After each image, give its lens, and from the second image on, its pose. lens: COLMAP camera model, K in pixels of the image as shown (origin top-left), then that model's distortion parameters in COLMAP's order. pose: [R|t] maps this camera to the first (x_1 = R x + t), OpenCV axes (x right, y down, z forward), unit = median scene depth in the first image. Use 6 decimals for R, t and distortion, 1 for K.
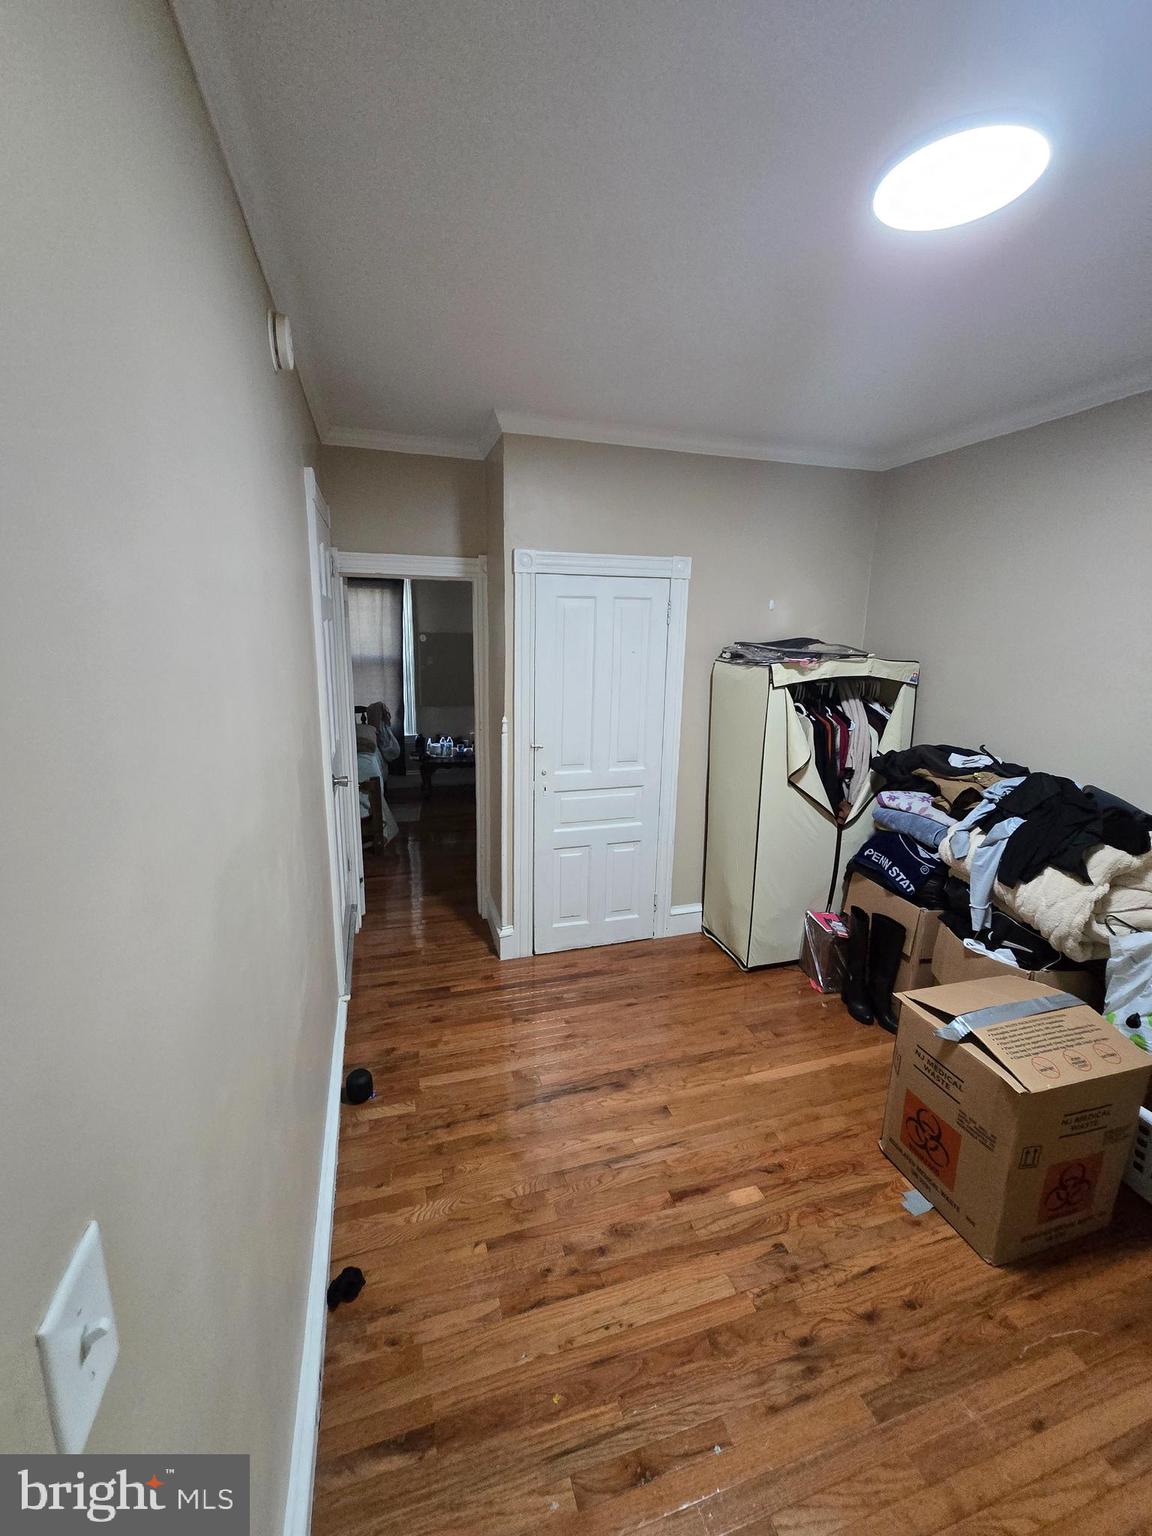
lens RADIAL K [[631.6, 0, 570.2], [0, 631.6, 765.5], [0, 0, 1]] dist [-0.011110, 0.002013]
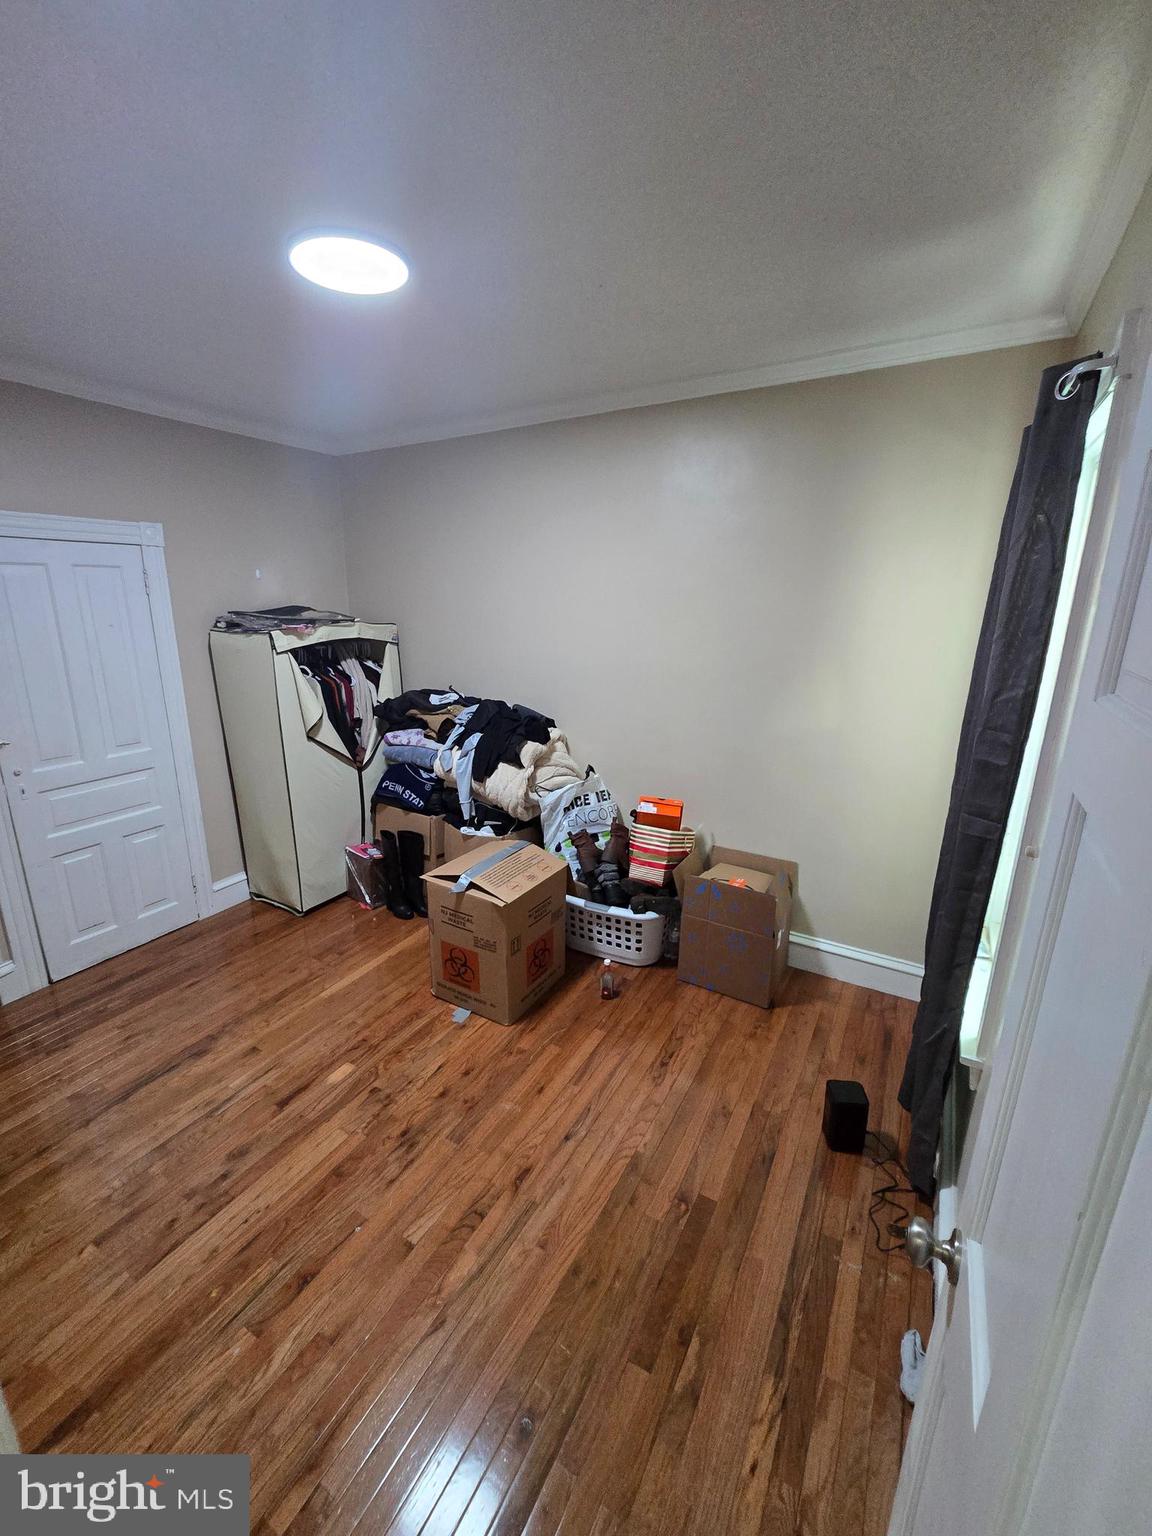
lens RADIAL K [[631.6, 0, 570.2], [0, 631.6, 765.5], [0, 0, 1]] dist [-0.011110, 0.002013]
pose [[0.729278, -0.183452, 0.659165, -0.063643], [0.149235, 0.982839, 0.108425, 0.026041], [-0.667744, 0.019299, 0.744141, -0.148679]]
